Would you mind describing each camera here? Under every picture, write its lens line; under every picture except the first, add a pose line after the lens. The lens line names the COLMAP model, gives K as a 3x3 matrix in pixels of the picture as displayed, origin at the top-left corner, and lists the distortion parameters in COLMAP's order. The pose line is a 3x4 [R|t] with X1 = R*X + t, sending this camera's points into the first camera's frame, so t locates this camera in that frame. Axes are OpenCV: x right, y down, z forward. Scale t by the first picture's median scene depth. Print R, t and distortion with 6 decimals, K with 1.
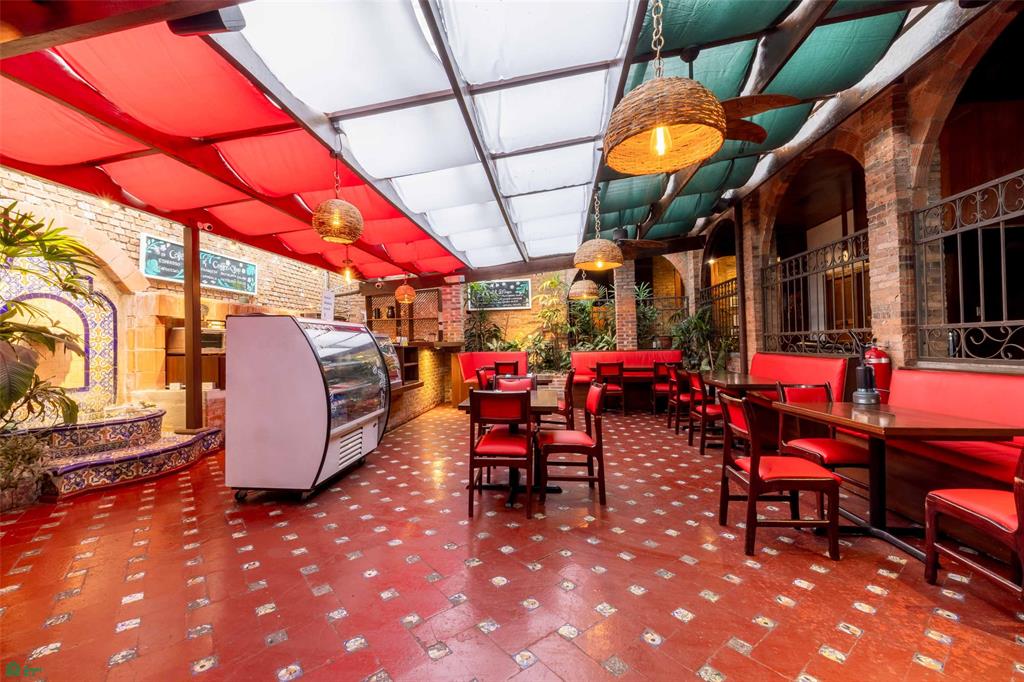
lens RADIAL K [[428.9, 0, 510.7], [0, 428.9, 342.1], [0, 0, 1]] dist [0.000679, 0.000930]
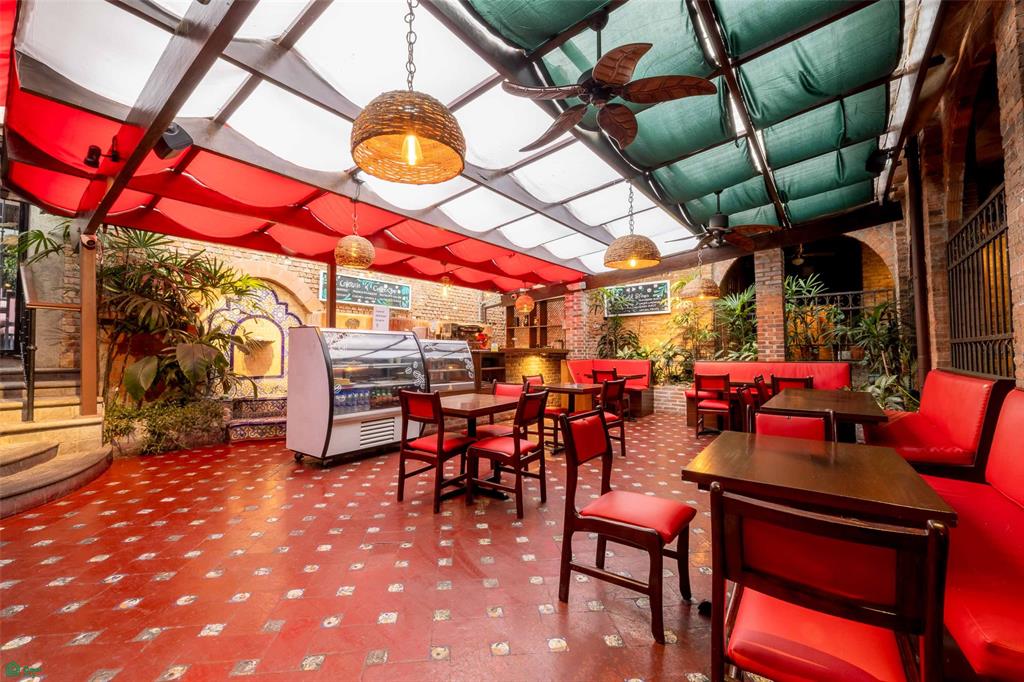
lens RADIAL K [[428.9, 0, 508.8], [0, 428.9, 339.0], [0, 0, 1]] dist [0.000679, 0.000930]
pose [[0.855207, -0.001909, -0.518283, 0.346590], [-0.010670, 0.999716, -0.021287, -0.000393], [0.518176, 0.023735, 0.854944, 0.079921]]
